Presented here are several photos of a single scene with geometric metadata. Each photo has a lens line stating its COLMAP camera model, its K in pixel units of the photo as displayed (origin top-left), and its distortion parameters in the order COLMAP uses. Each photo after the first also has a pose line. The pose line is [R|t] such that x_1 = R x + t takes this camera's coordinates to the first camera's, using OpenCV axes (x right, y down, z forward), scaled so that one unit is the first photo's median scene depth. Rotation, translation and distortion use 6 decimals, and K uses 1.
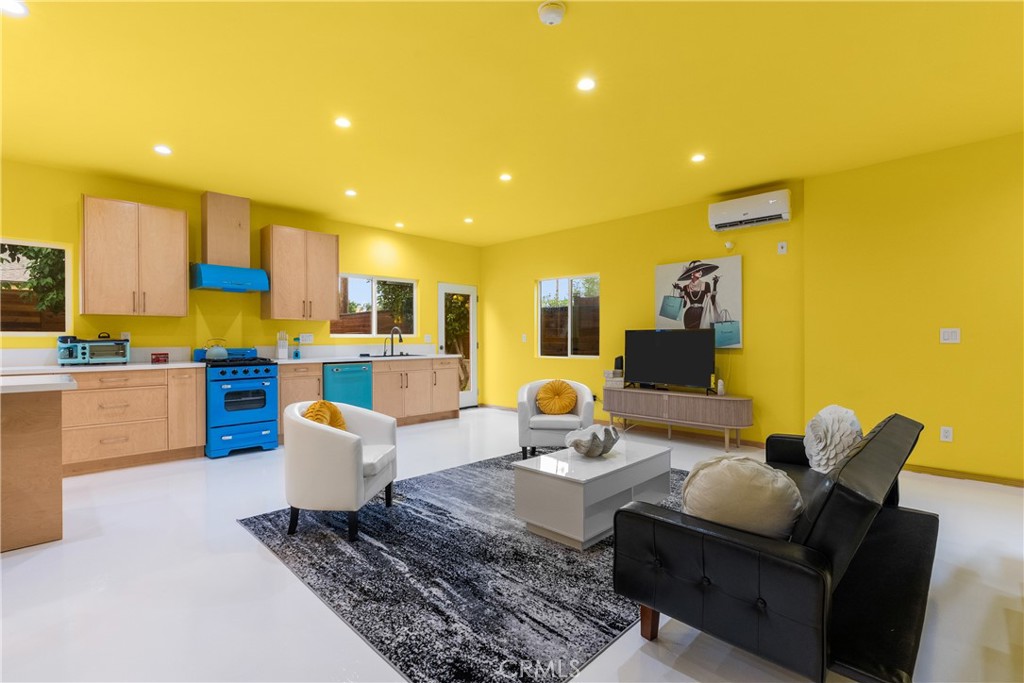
lens RADIAL K [[465.7, 0, 513.6], [0, 465.7, 343.2], [0, 0, 1]] dist [-0.012360, 0.005523]
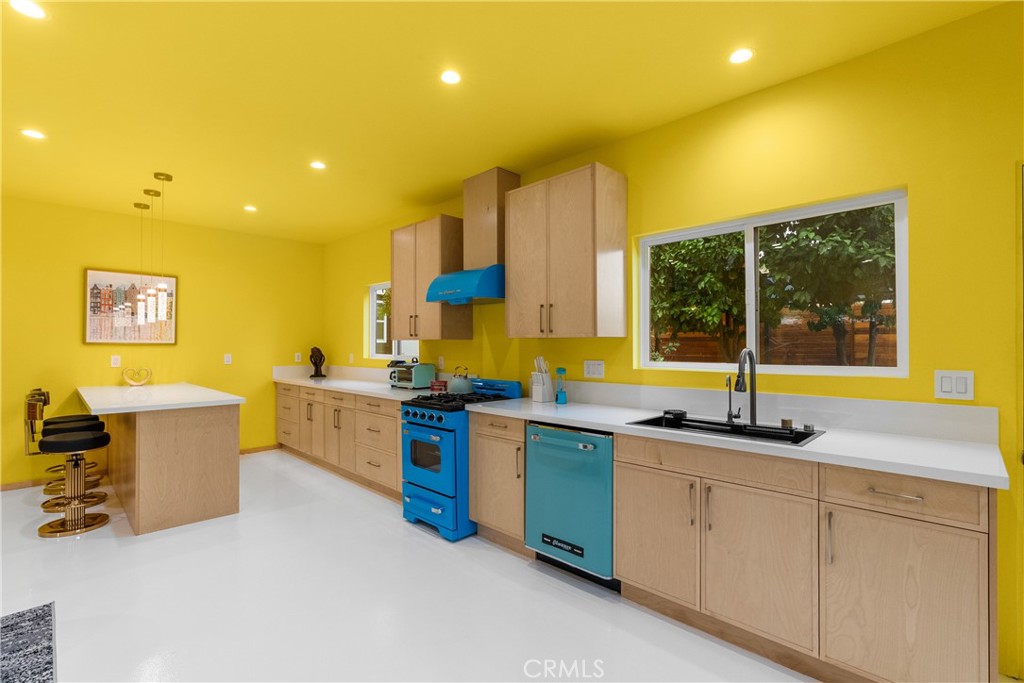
lens RADIAL K [[465.7, 0, 517.4], [0, 465.7, 341.7], [0, 0, 1]] dist [-0.012360, 0.005523]
pose [[0.001262, -0.005420, -0.999985, 0.129405], [-0.007033, 0.999961, -0.005428, -0.045763], [0.999974, 0.007039, 0.001223, 1.047325]]
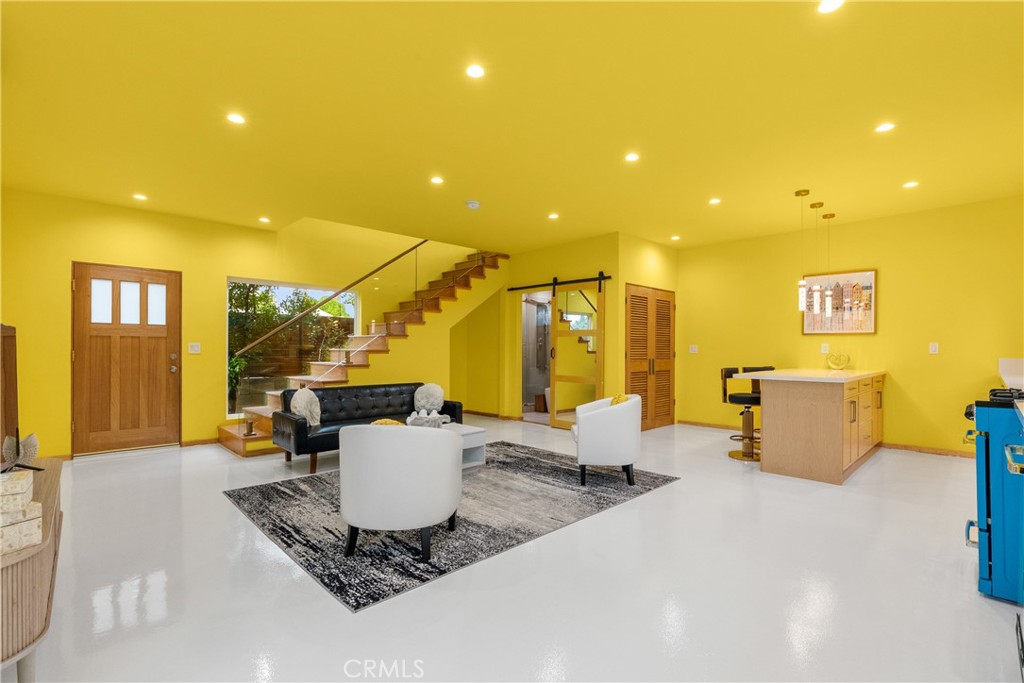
lens RADIAL K [[465.7, 0, 514.4], [0, 465.7, 350.1], [0, 0, 1]] dist [-0.012360, 0.005523]
pose [[-0.999761, 0.001388, 0.021819, -0.071154], [0.001550, 0.999972, 0.007382, -0.010637], [-0.021809, 0.007415, -0.999735, 1.397383]]
